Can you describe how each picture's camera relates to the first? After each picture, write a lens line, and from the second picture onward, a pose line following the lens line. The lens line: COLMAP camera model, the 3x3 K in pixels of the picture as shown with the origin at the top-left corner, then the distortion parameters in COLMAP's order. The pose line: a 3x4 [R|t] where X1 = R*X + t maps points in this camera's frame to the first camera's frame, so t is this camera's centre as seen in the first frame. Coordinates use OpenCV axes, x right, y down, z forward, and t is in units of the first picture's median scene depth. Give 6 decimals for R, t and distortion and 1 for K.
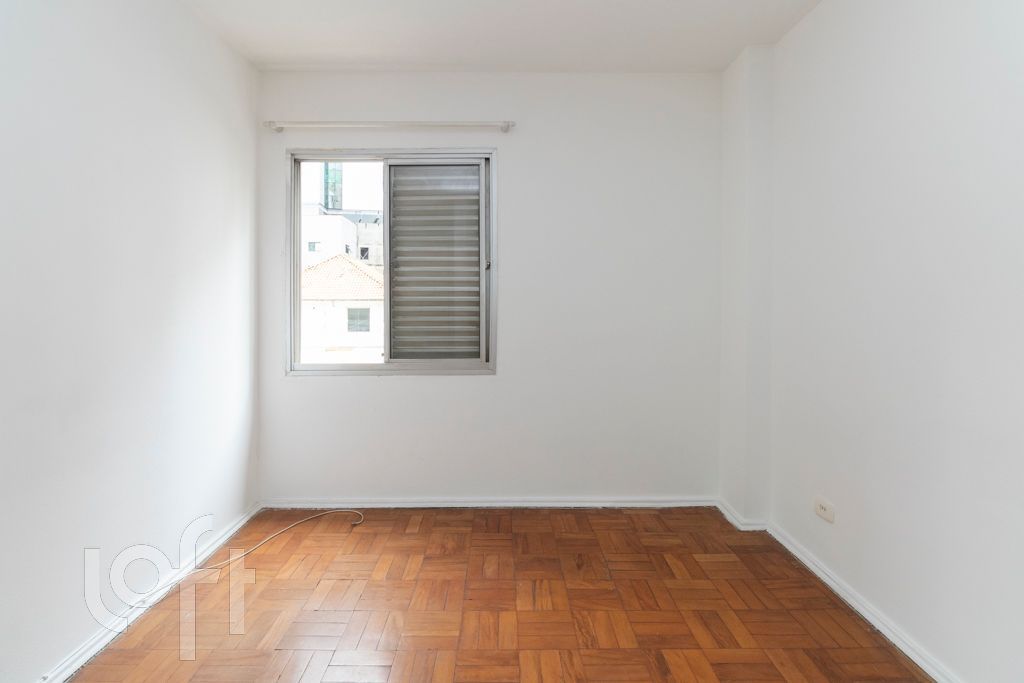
lens RADIAL K [[470.0, 0, 547.6], [0, 470.0, 299.9], [0, 0, 1]] dist [0.001569, 0.000222]
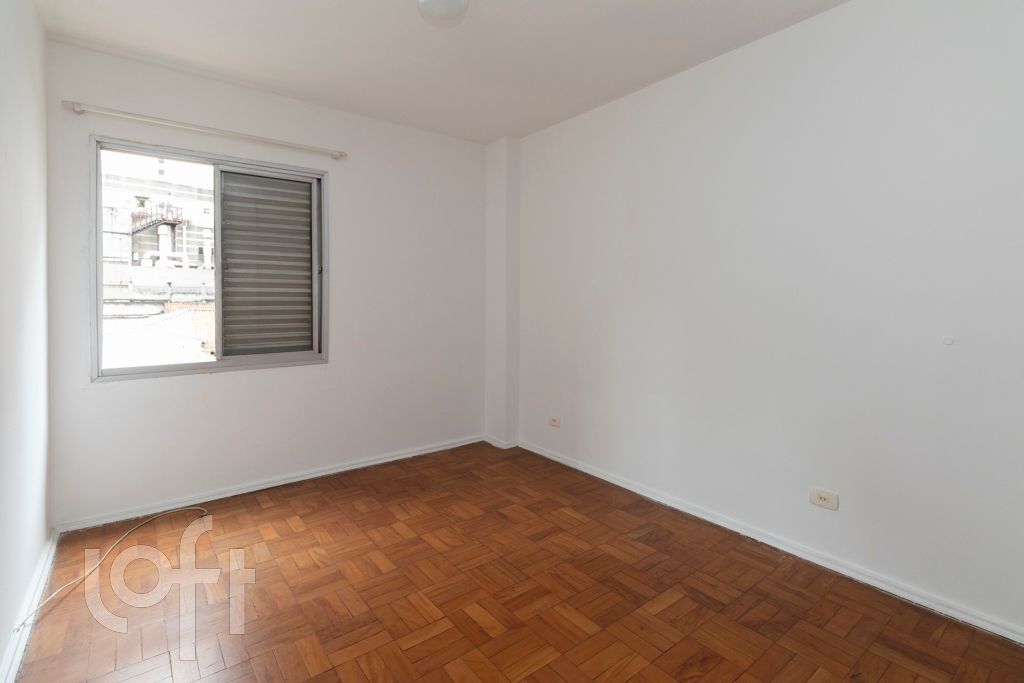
lens RADIAL K [[483.6, 0, 511.5], [0, 483.6, 301.3], [0, 0, 1]] dist [0.002645, 0.000340]
pose [[0.793093, -0.000986, 0.609100, -0.506130], [0.000867, 1.000000, 0.000490, 0.003024], [-0.609100, 0.000140, 0.793093, -0.257593]]
